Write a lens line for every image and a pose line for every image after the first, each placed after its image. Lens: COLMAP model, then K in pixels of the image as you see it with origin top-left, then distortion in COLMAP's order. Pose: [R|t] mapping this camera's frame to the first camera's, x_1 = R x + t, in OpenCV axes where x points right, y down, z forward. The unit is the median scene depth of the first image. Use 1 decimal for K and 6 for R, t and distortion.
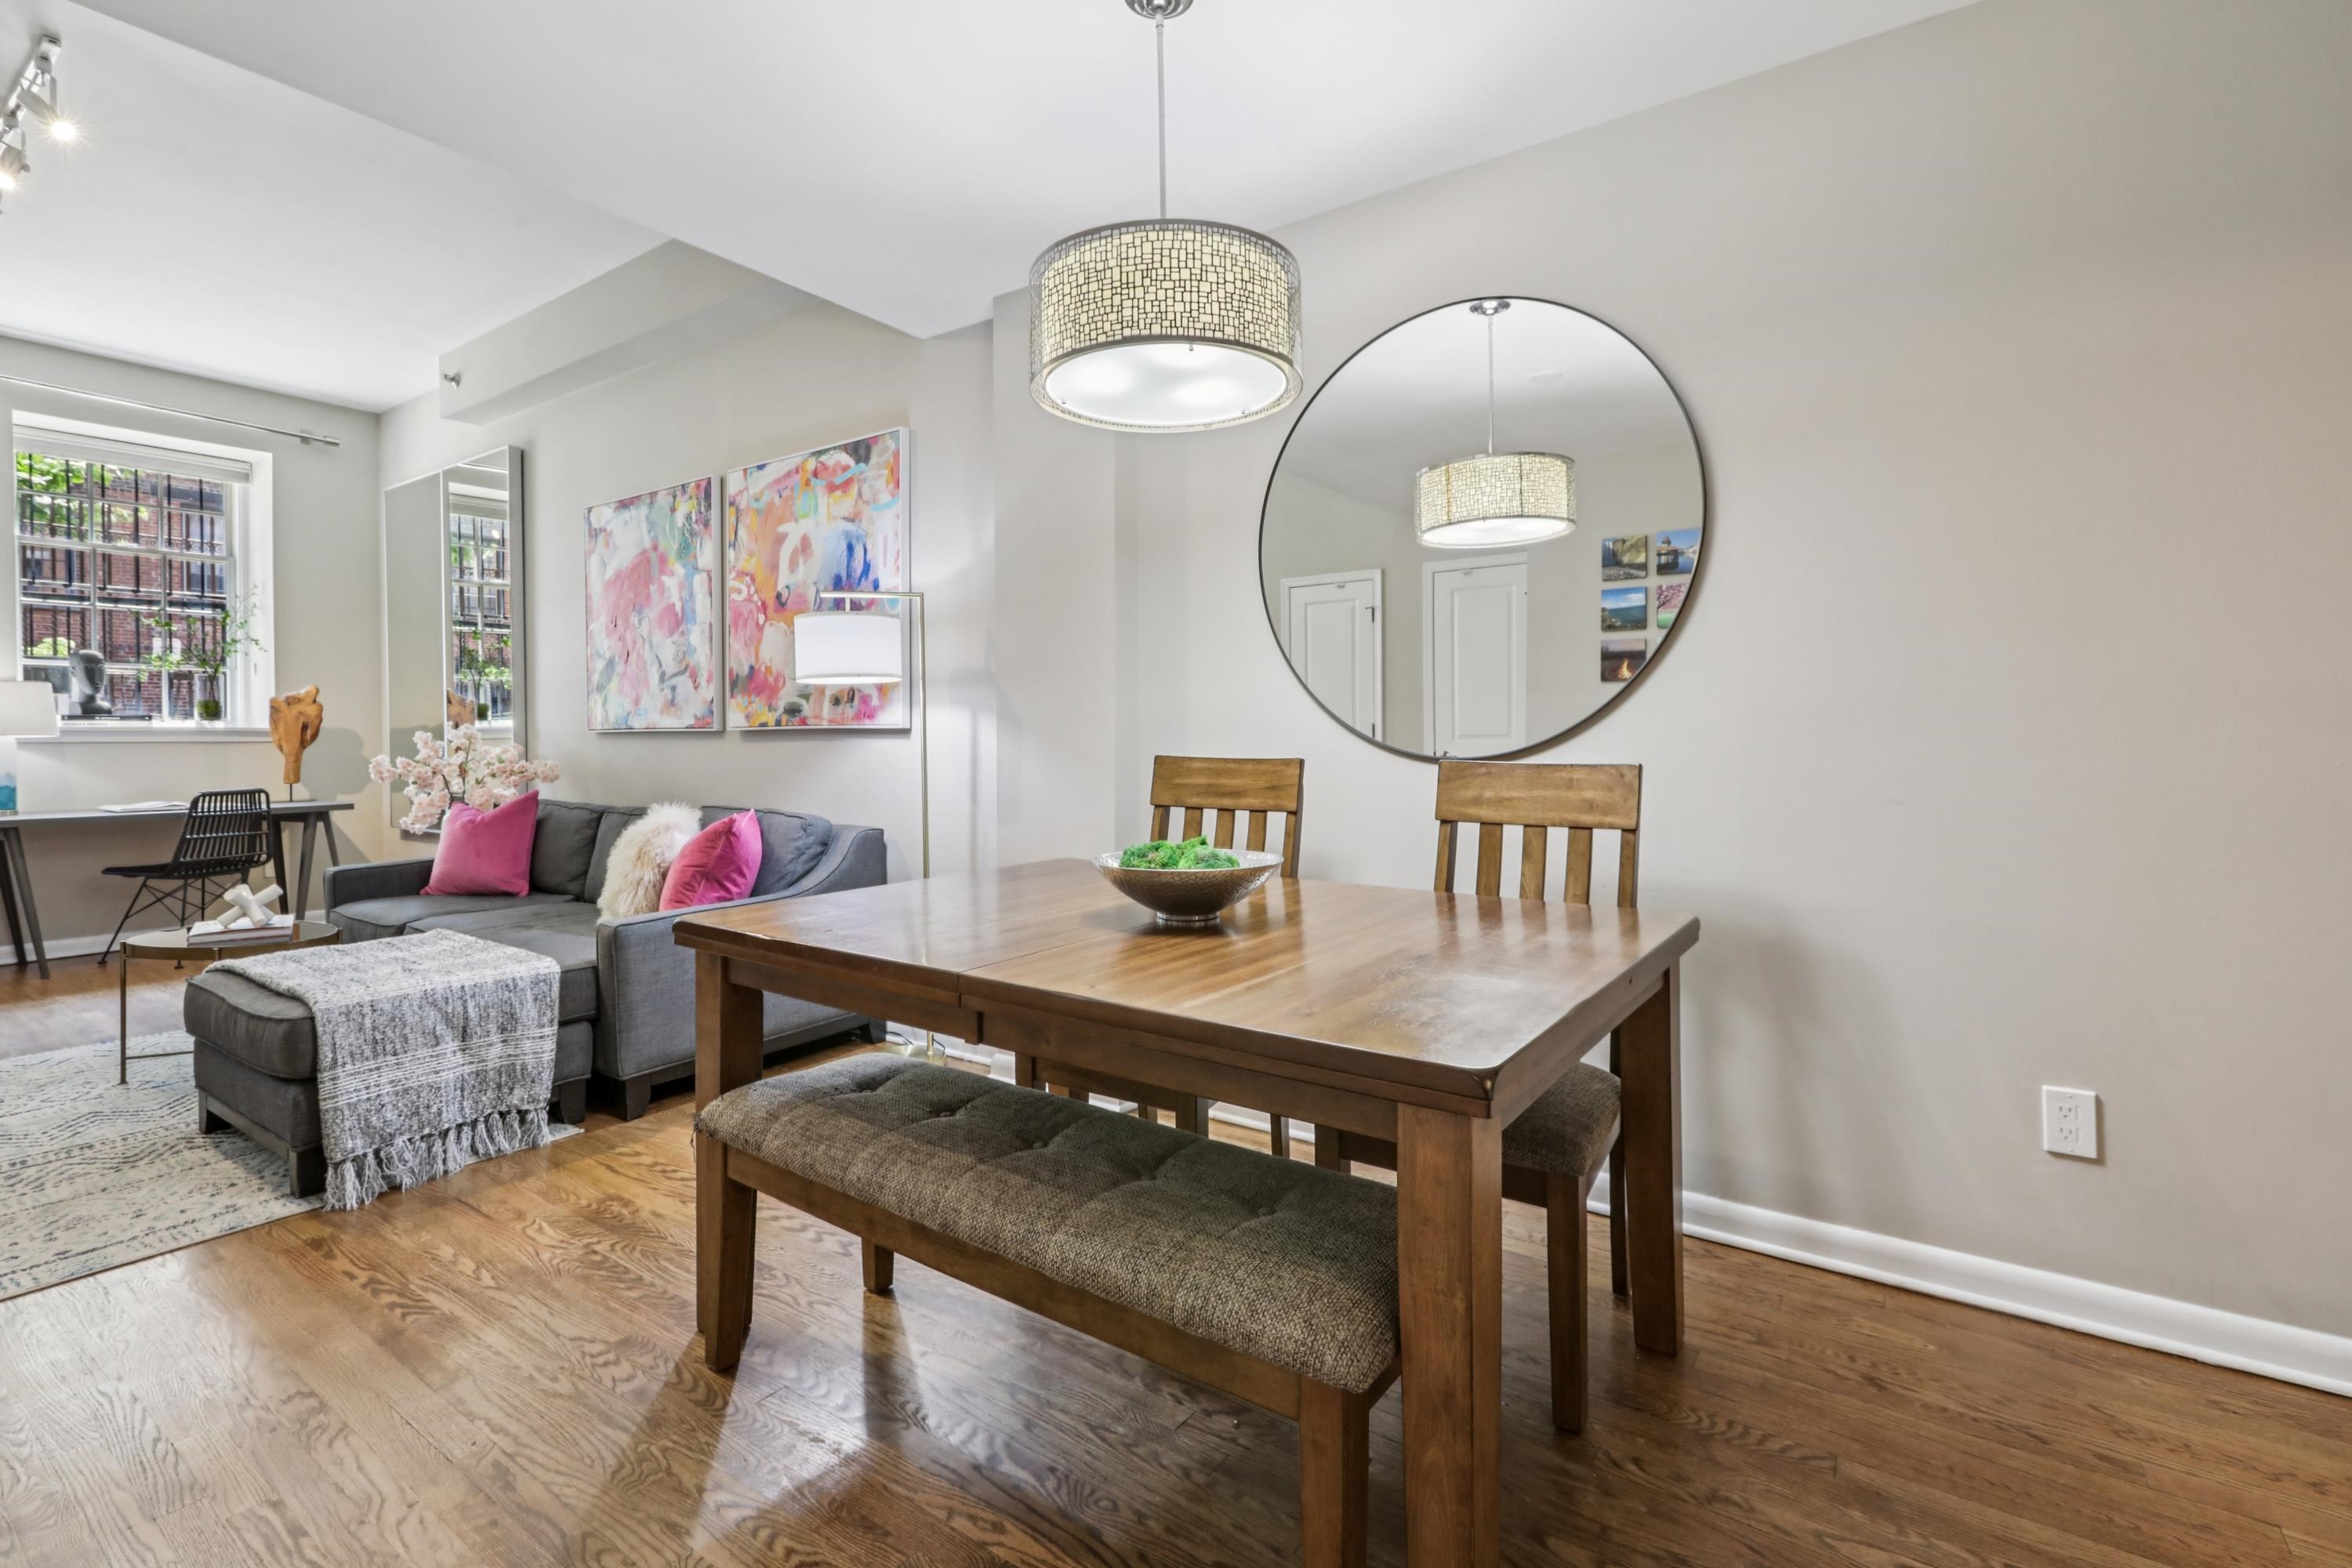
lens RADIAL K [[1068.3, 0, 1180.1], [0, 1068.3, 759.3], [0, 0, 1]] dist [0.002738, 0.000458]
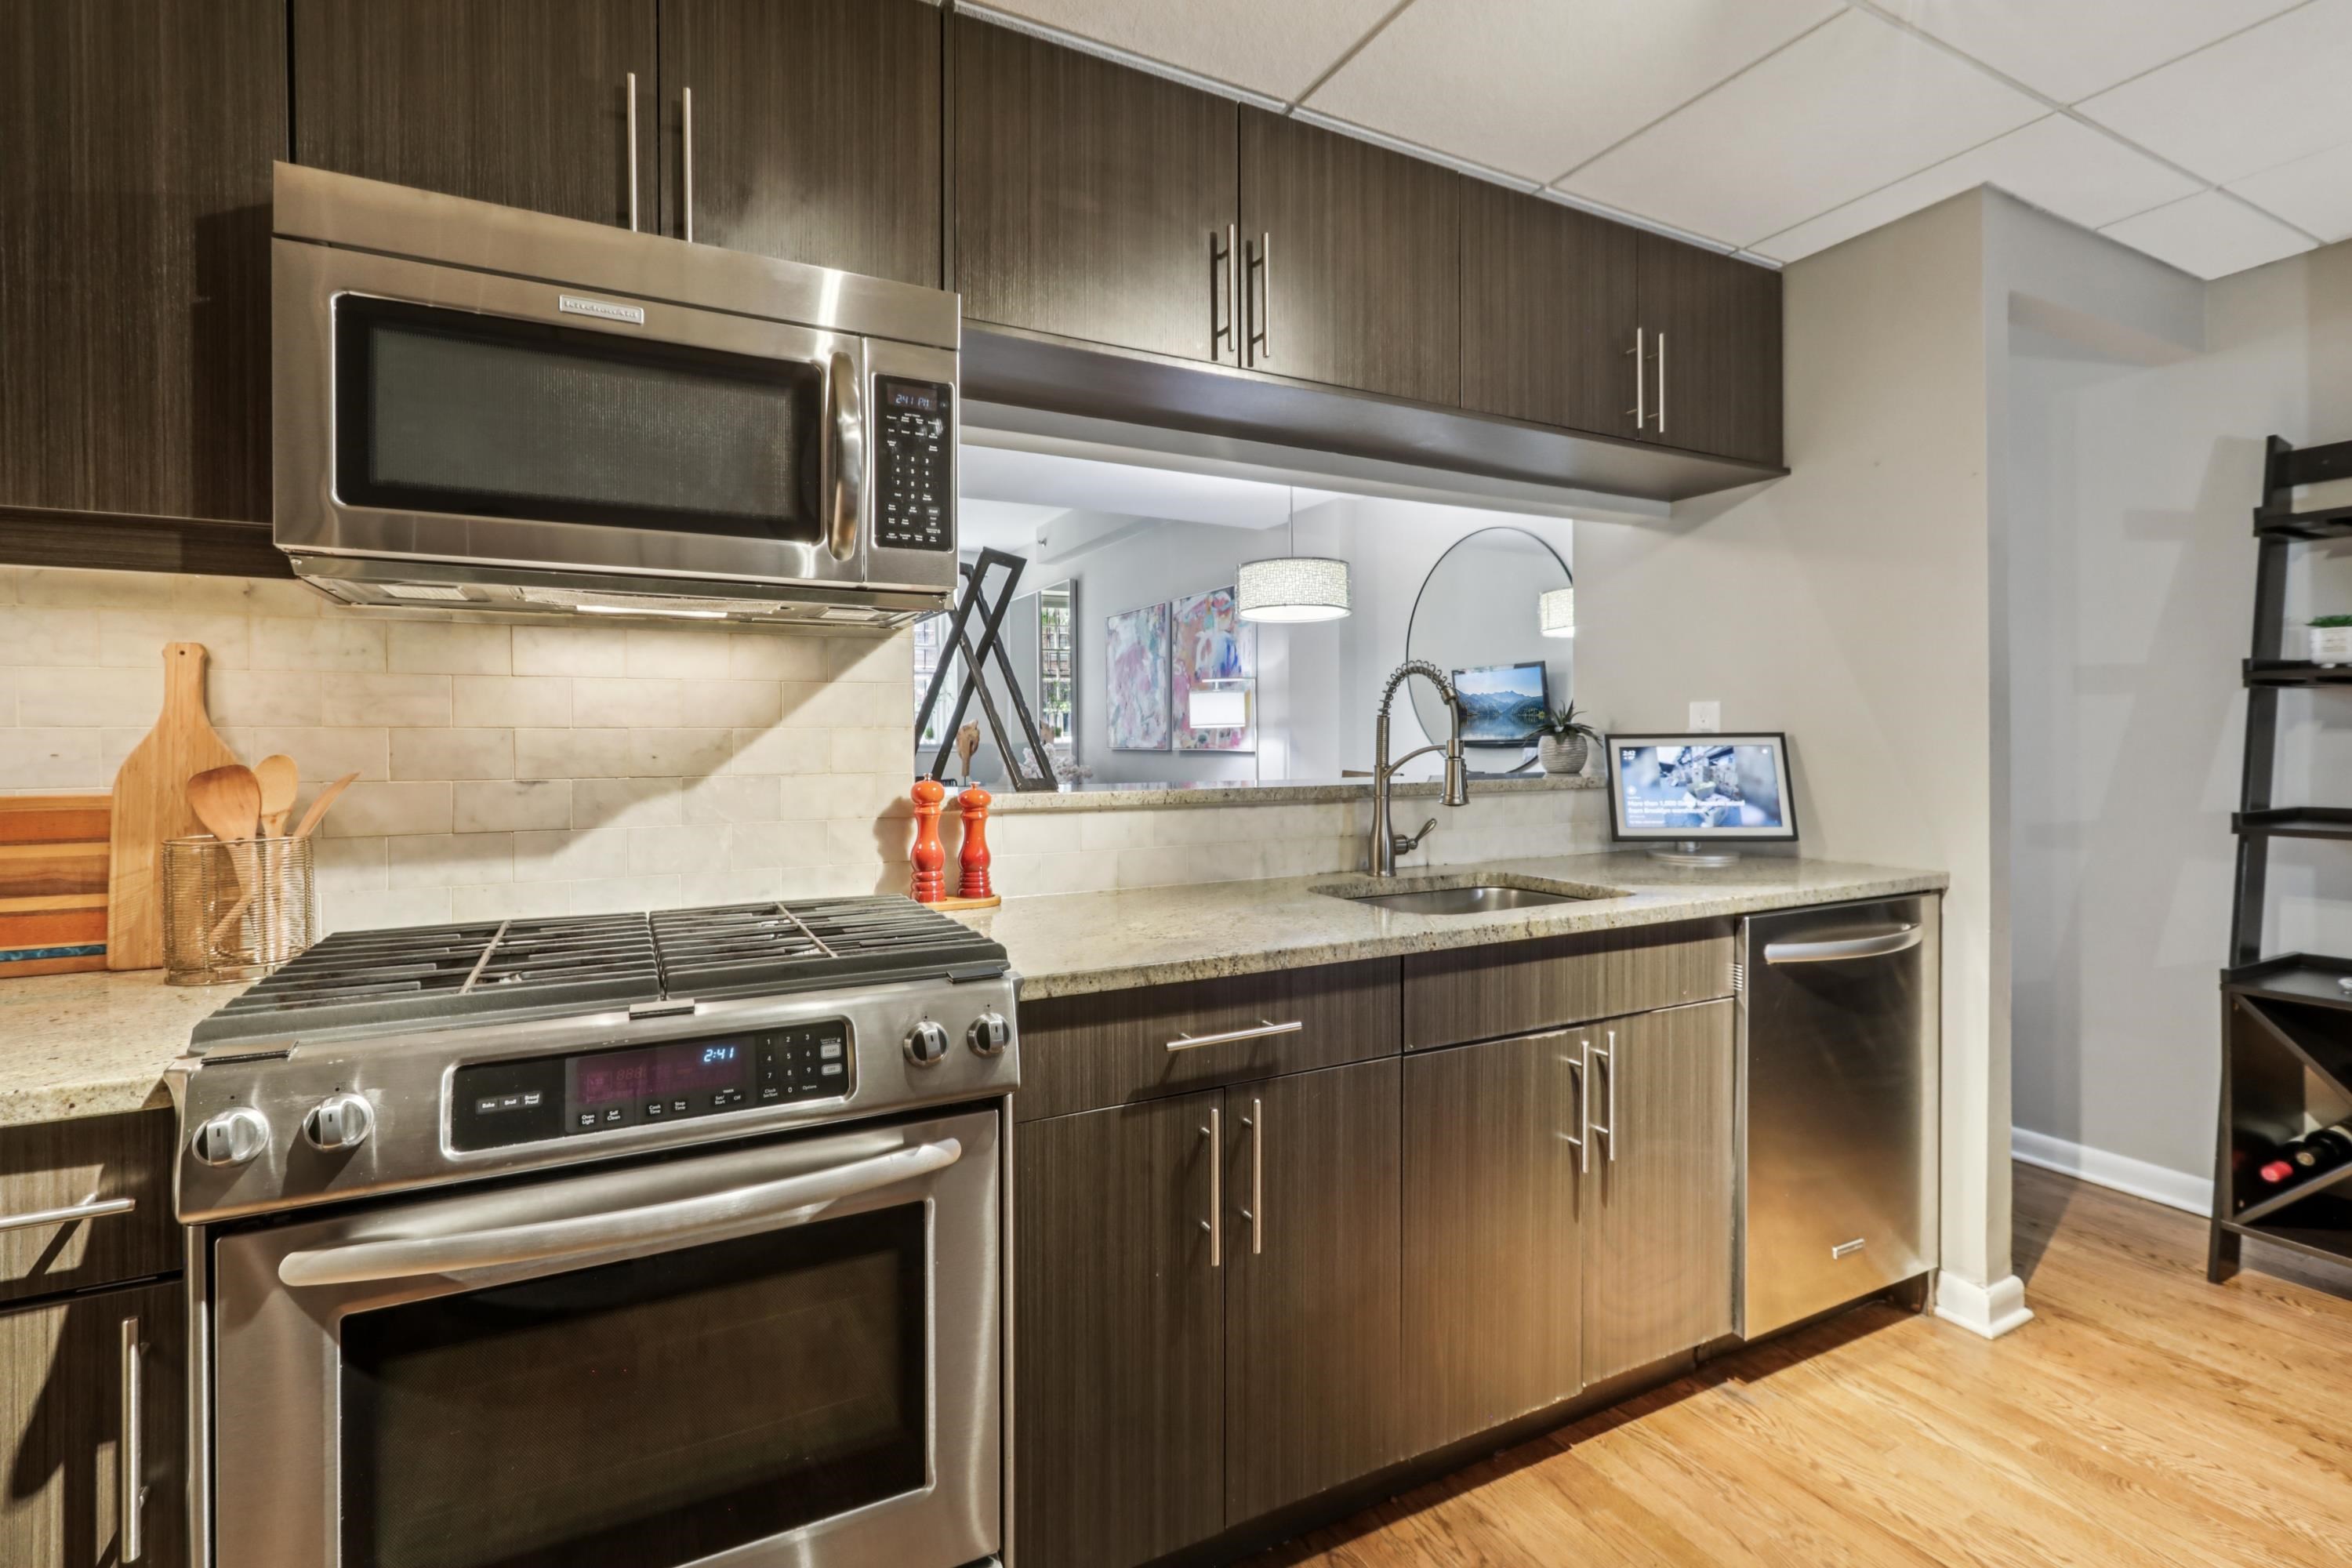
lens RADIAL K [[1086.3, 0, 1164.4], [0, 1086.3, 744.9], [0, 0, 1]] dist [0.000038, 0.000047]
pose [[0.881706, 0.001861, -0.471795, 0.395450], [-0.006998, 0.999934, -0.009134, -0.020286], [0.471747, 0.011355, 0.881661, -0.553541]]
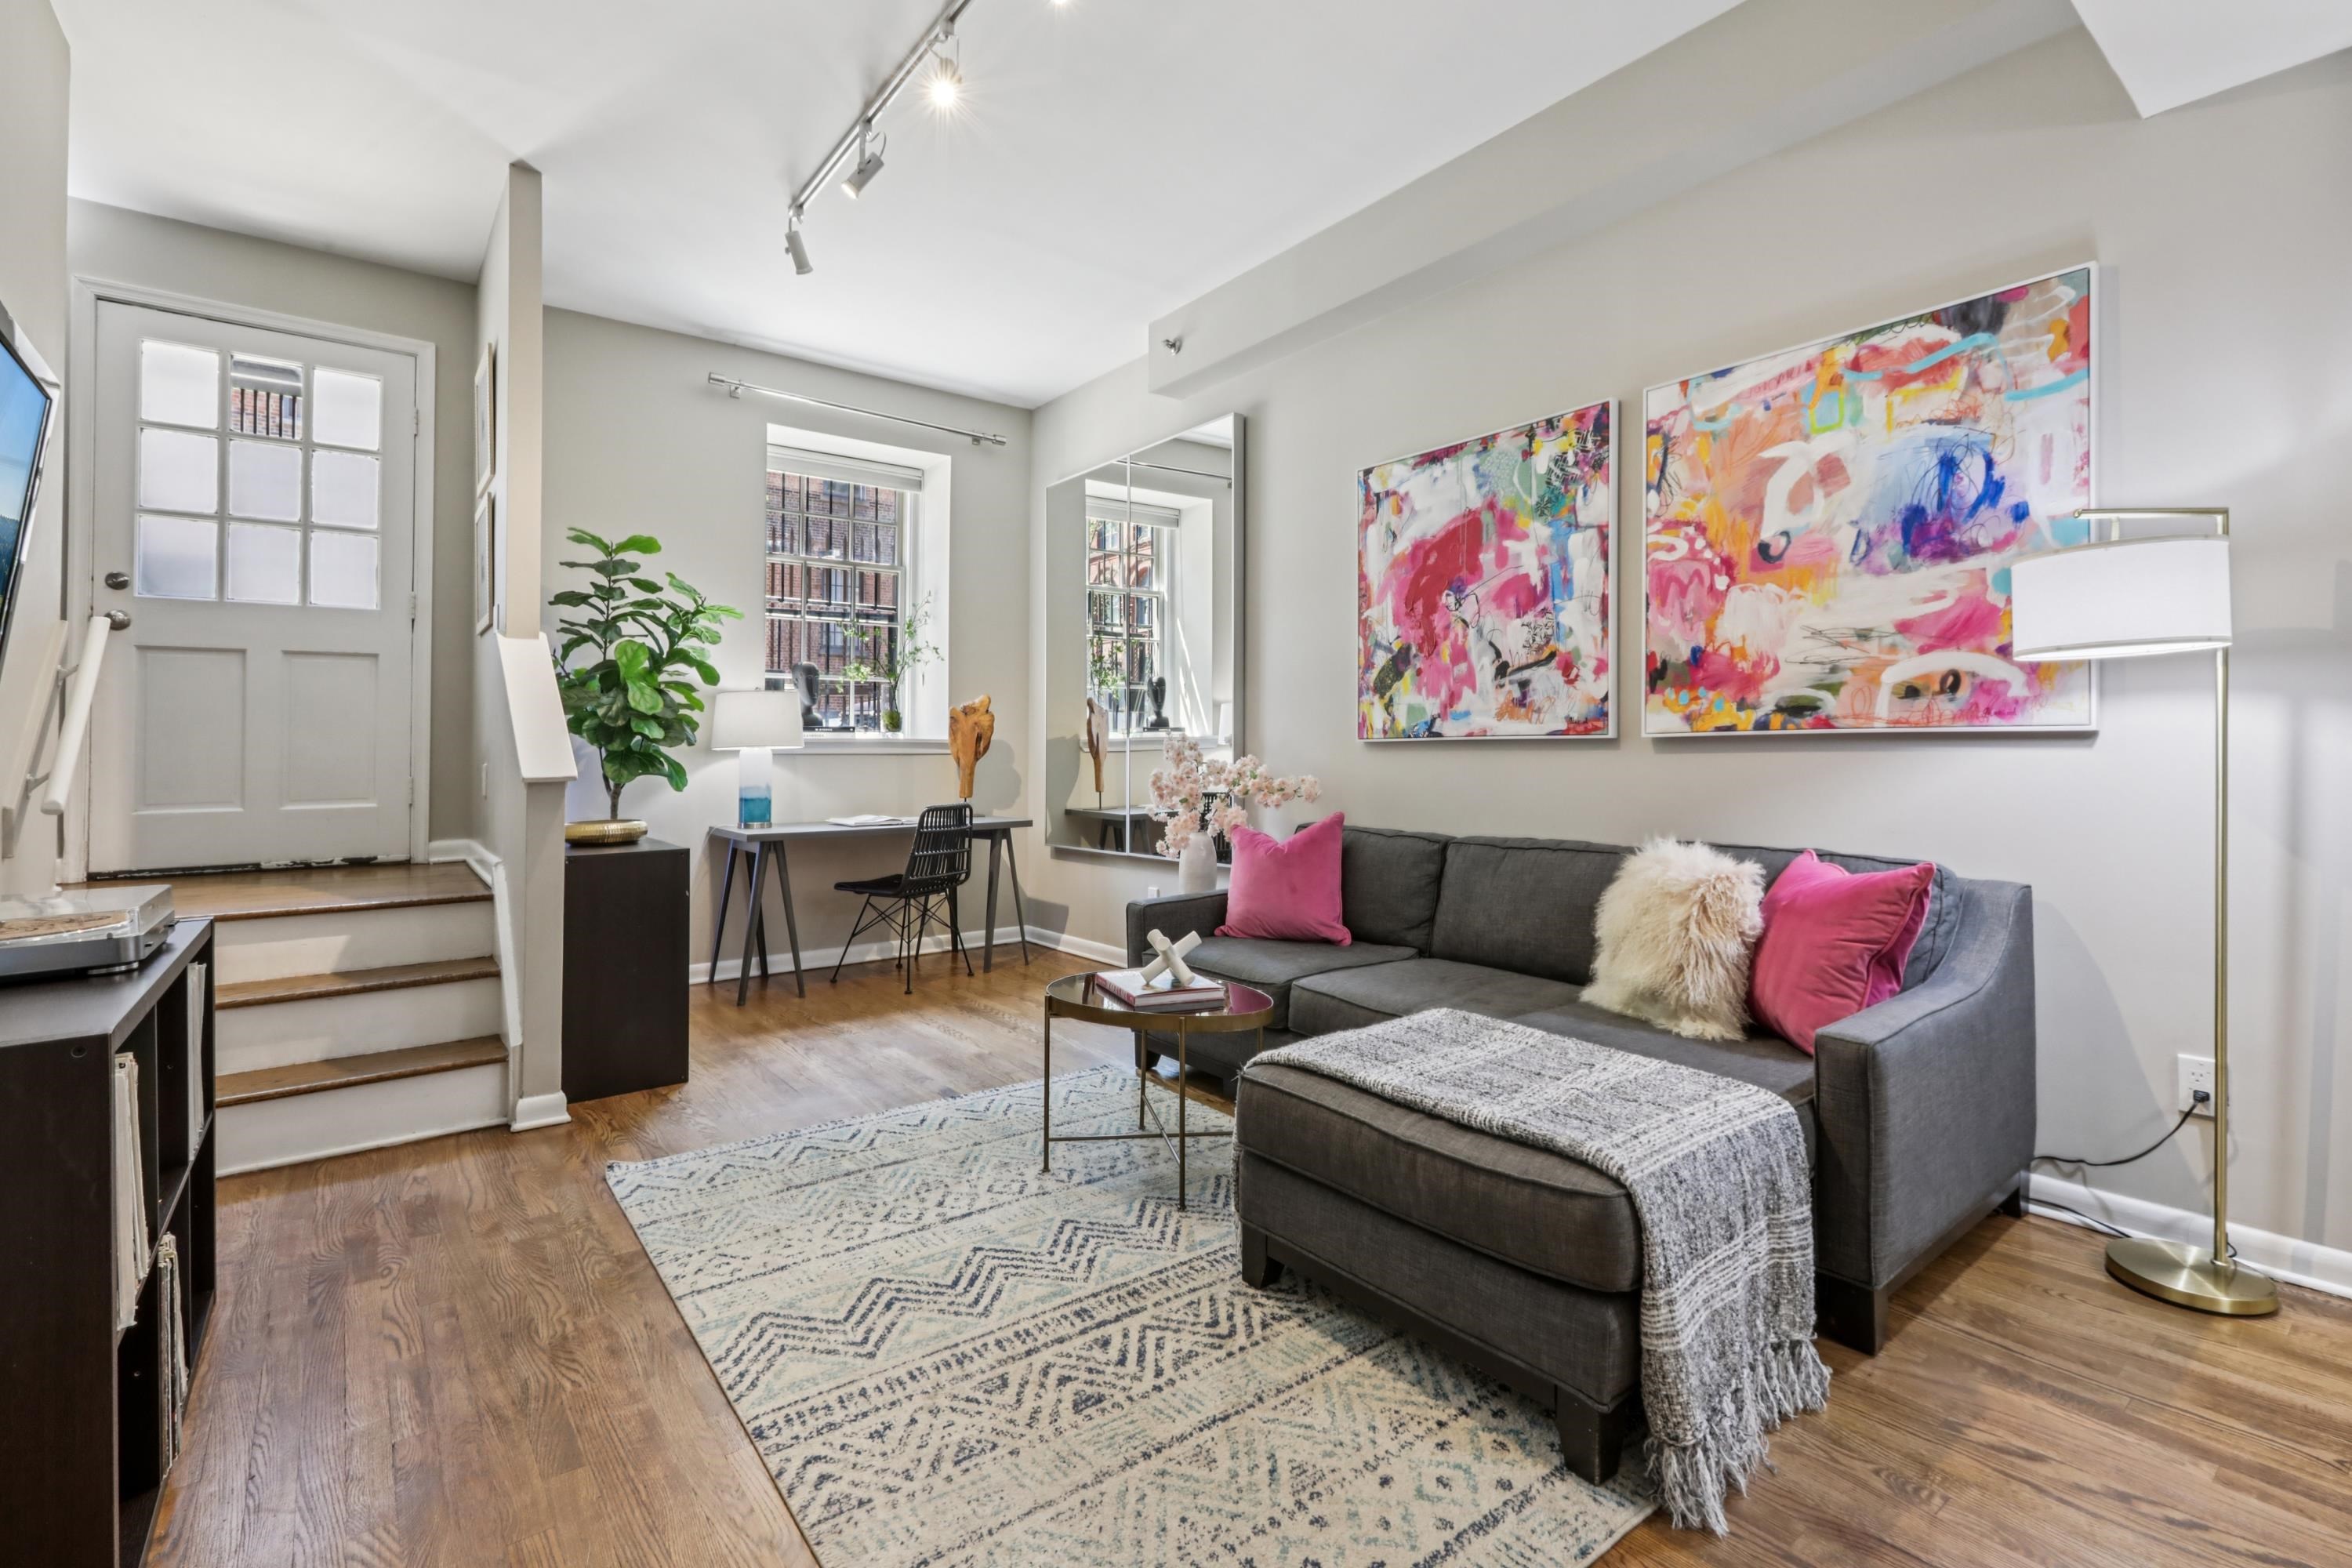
lens RADIAL K [[1086.3, 0, 1164.4], [0, 1086.3, 744.9], [0, 0, 1]] dist [0.000038, 0.000047]
pose [[0.952093, -0.002490, -0.305799, -0.517519], [-0.005515, 0.999664, -0.025311, -0.000893], [0.305759, 0.025785, 0.951760, 0.186396]]
